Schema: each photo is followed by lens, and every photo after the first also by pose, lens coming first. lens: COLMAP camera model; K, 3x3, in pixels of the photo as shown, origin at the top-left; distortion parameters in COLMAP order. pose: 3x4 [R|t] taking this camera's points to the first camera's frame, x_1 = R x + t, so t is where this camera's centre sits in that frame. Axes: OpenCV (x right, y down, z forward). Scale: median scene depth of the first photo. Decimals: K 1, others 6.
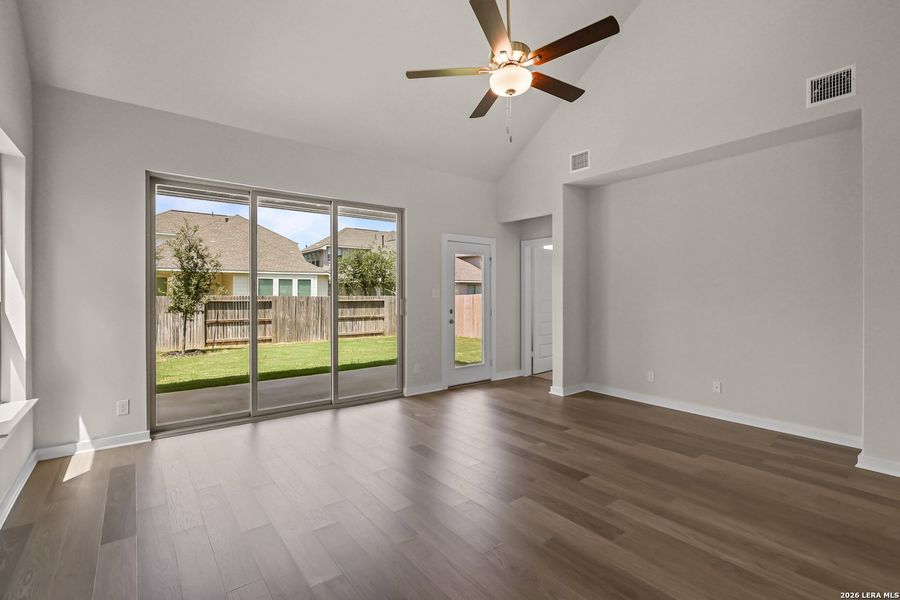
lens RADIAL K [[413.7, 0, 452.1], [0, 413.7, 294.0], [0, 0, 1]] dist [-0.004260, 0.000430]
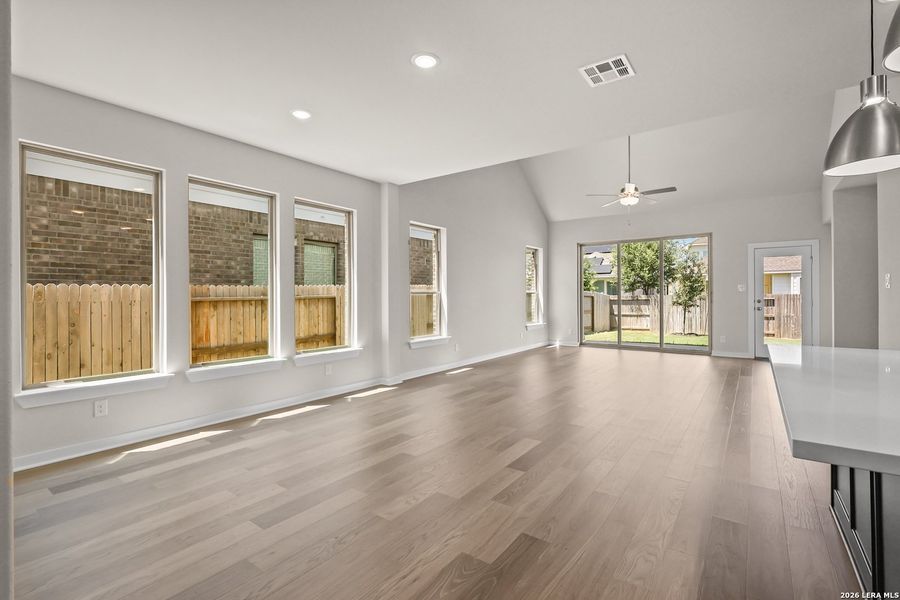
lens RADIAL K [[413.7, 0, 455.9], [0, 413.7, 295.1], [0, 0, 1]] dist [-0.004260, 0.000430]
pose [[0.282810, -0.003366, -0.959170, 0.924337], [0.001045, 0.999994, -0.003201, 0.022911], [0.959175, -0.000097, 0.282812, -0.285973]]
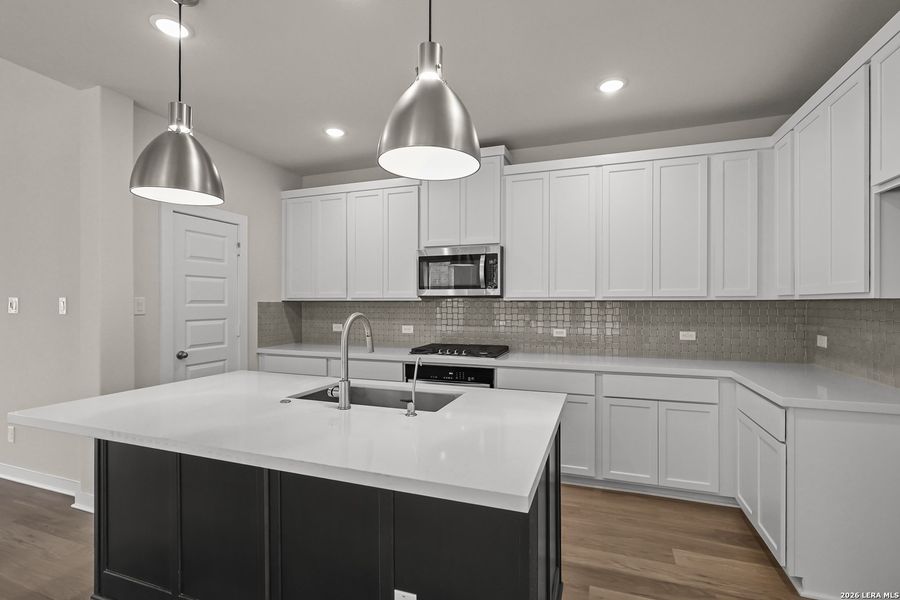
lens RADIAL K [[413.7, 0, 447.9], [0, 413.7, 300.1], [0, 0, 1]] dist [-0.004260, 0.000430]
pose [[0.843097, 0.003741, 0.537748, 0.714083], [0.002479, 0.999938, -0.010843, 0.001403], [-0.537755, 0.010475, 0.843036, -0.245742]]
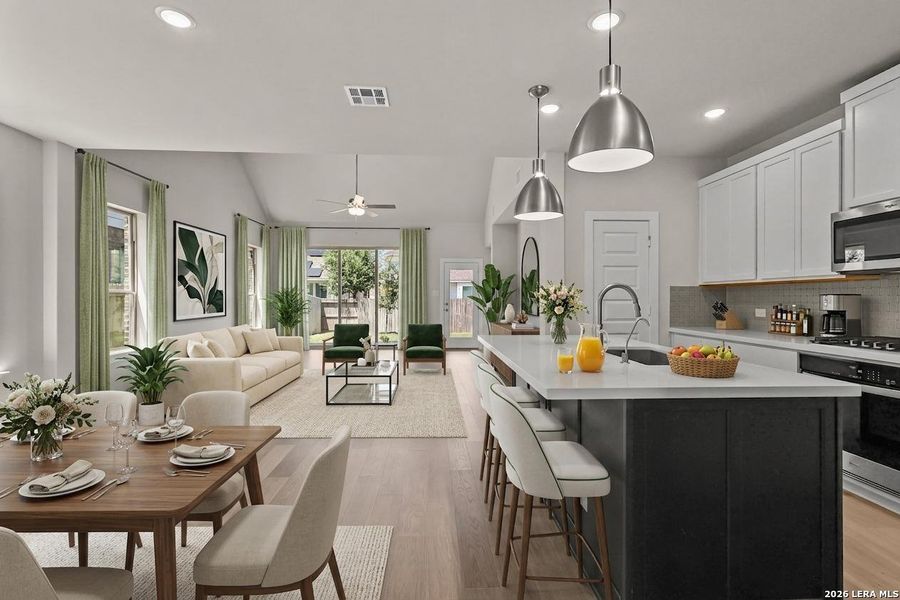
lens RADIAL K [[413.7, 0, 451.2], [0, 413.7, 299.0], [0, 0, 1]] dist [-0.004260, 0.000430]
pose [[0.822551, 0.003410, -0.568680, 0.907363], [-0.005997, 0.999978, -0.002678, 0.023409], [0.568659, 0.005613, 0.822554, -0.354180]]
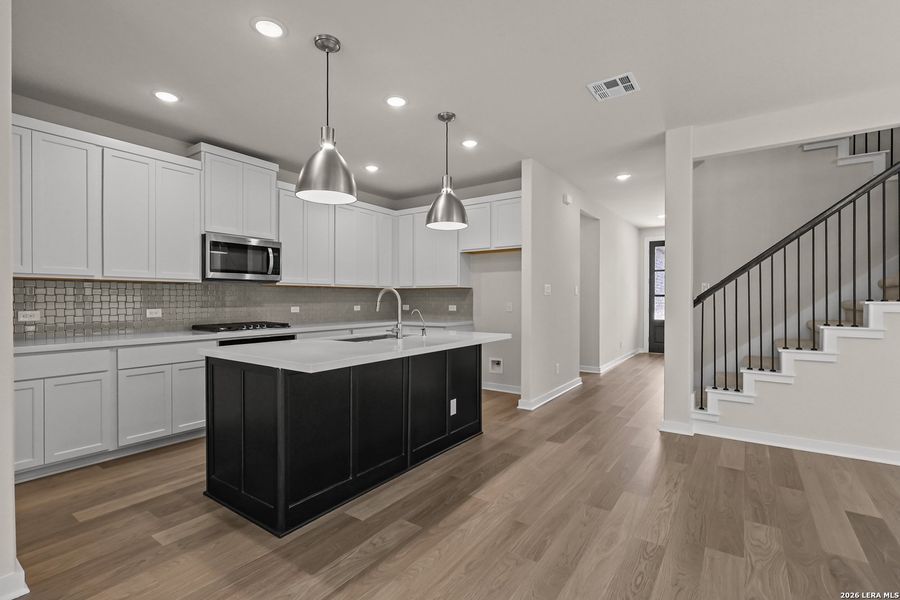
lens RADIAL K [[413.7, 0, 451.2], [0, 413.7, 298.8], [0, 0, 1]] dist [-0.004260, 0.000430]
pose [[-0.298651, 0.000237, 0.954362, 0.298784], [0.003766, 0.999992, 0.000930, 0.020779], [-0.954355, 0.003872, -0.298649, 0.112323]]
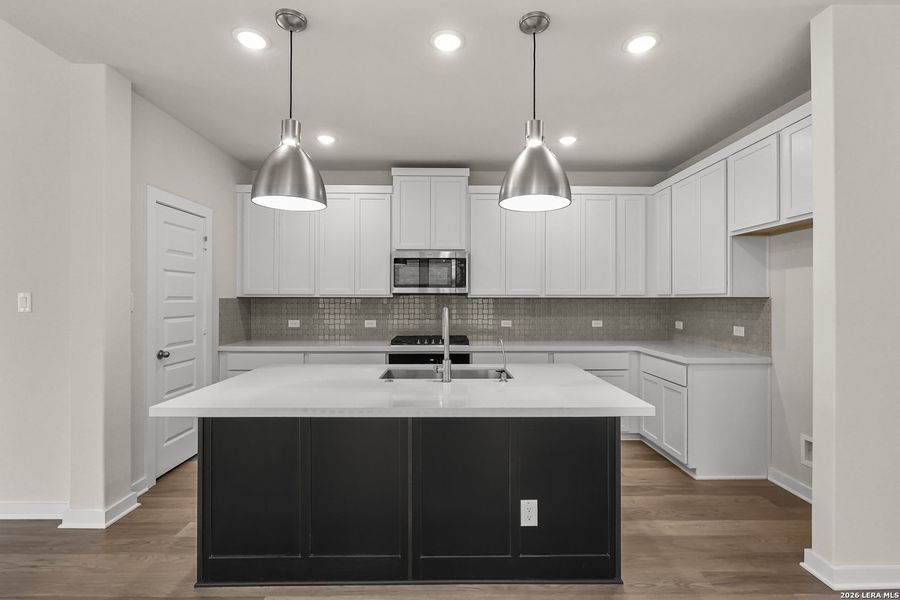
lens RADIAL K [[413.7, 0, 446.8], [0, 413.7, 293.7], [0, 0, 1]] dist [-0.004260, 0.000430]
pose [[0.601060, 0.011143, 0.799127, 0.520258], [0.002405, 0.999873, -0.015750, 0.000490], [-0.799201, 0.011389, 0.600956, -0.189516]]
